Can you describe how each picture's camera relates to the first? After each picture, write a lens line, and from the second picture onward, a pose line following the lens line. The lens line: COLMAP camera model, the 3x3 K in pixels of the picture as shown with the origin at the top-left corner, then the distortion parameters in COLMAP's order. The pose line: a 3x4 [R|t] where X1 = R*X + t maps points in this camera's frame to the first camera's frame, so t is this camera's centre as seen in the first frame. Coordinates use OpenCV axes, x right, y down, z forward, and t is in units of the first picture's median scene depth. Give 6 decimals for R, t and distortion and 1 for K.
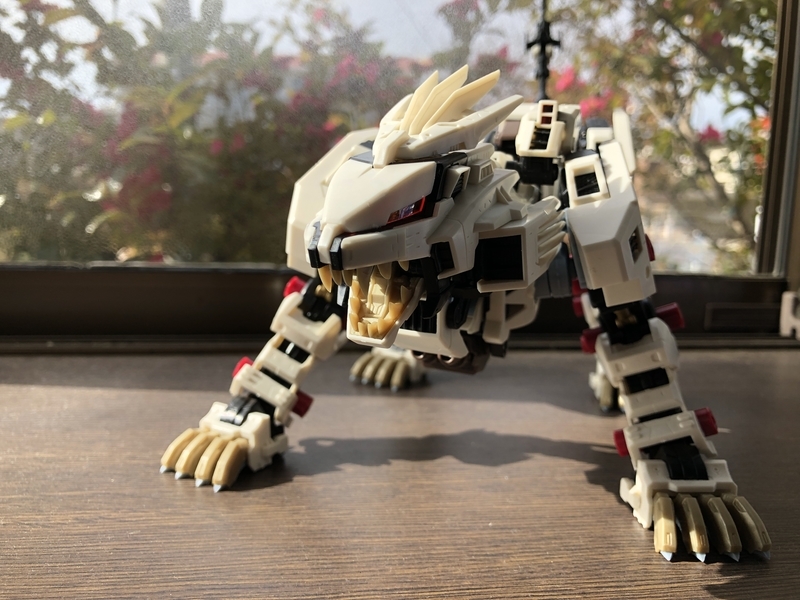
lens RADIAL K [[747.3, 0, 414.9], [0, 747.3, 288.0], [0, 0, 1]] dist [-0.001989, -0.006142]
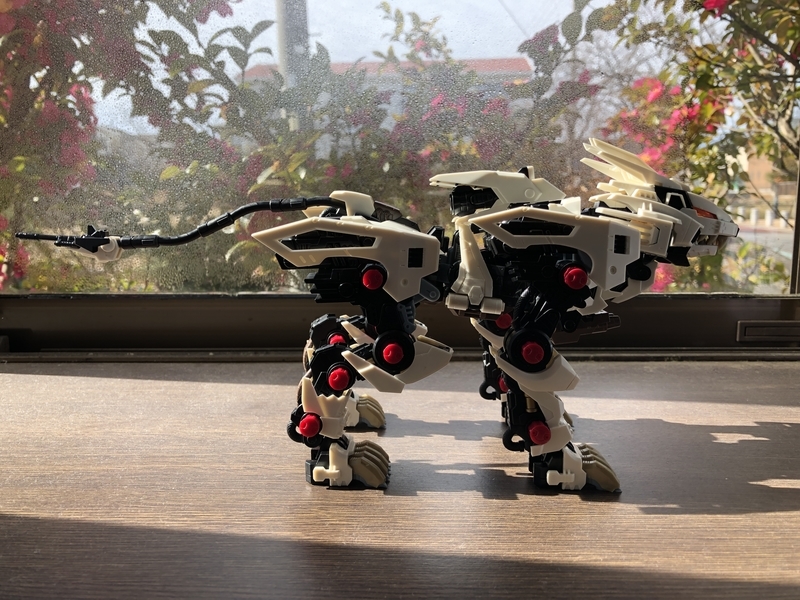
lens RADIAL K [[747.3, 0, 391.7], [0, 747.3, 290.2], [0, 0, 1]] dist [-0.001989, -0.006142]
pose [[0.983847, -0.009611, -0.178752, 0.161491], [0.010764, 0.999927, 0.005484, -0.087490], [0.178686, -0.007319, 0.983879, -0.543439]]
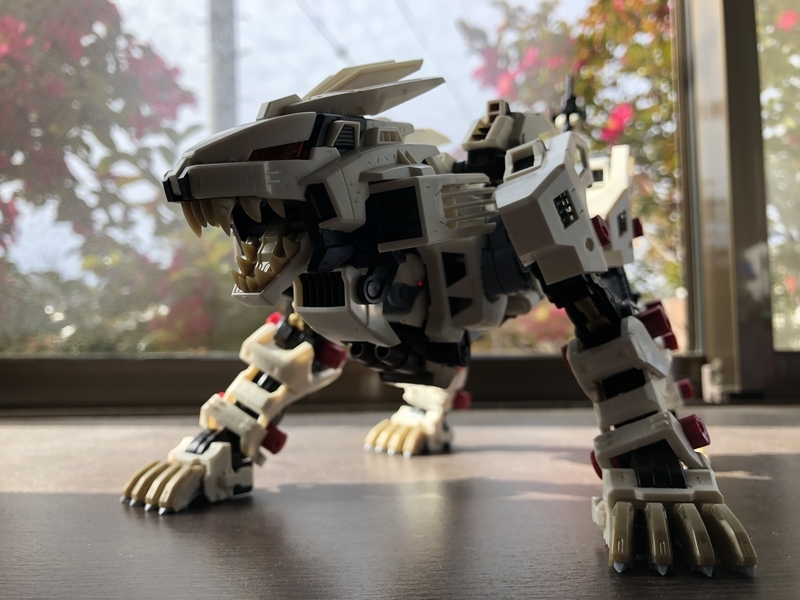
lens RADIAL K [[747.3, 0, 401.5], [0, 747.3, 282.4], [0, 0, 1]] dist [-0.001989, -0.006142]
pose [[0.982204, -0.044437, -0.182482, 0.224426], [0.005277, 0.977754, -0.209689, 0.188647], [0.187741, 0.204995, 0.960589, 0.089441]]
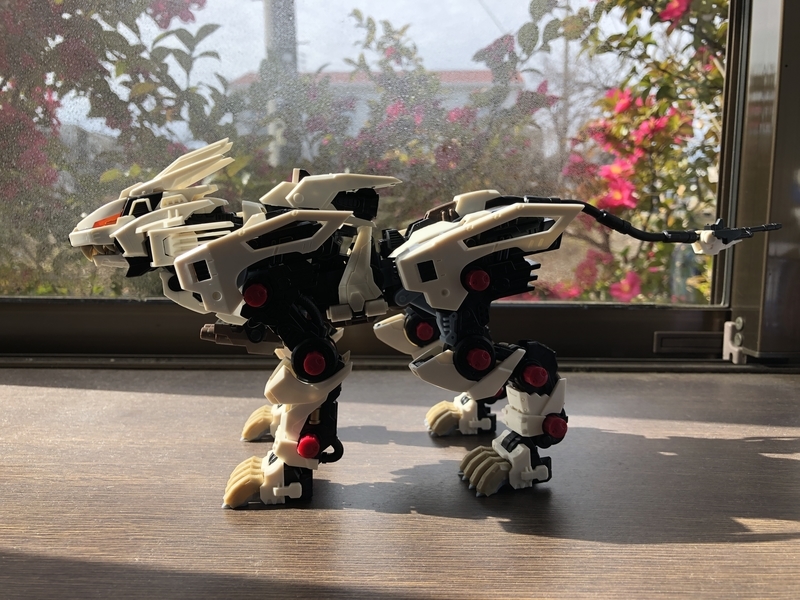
lens RADIAL K [[747.3, 0, 403.1], [0, 747.3, 283.6], [0, 0, 1]] dist [-0.001989, -0.006142]
pose [[0.986570, -0.002313, -0.163320, 0.456945], [-0.000136, 0.999888, -0.014977, -0.079710], [0.163337, 0.014798, 0.986459, -0.444391]]
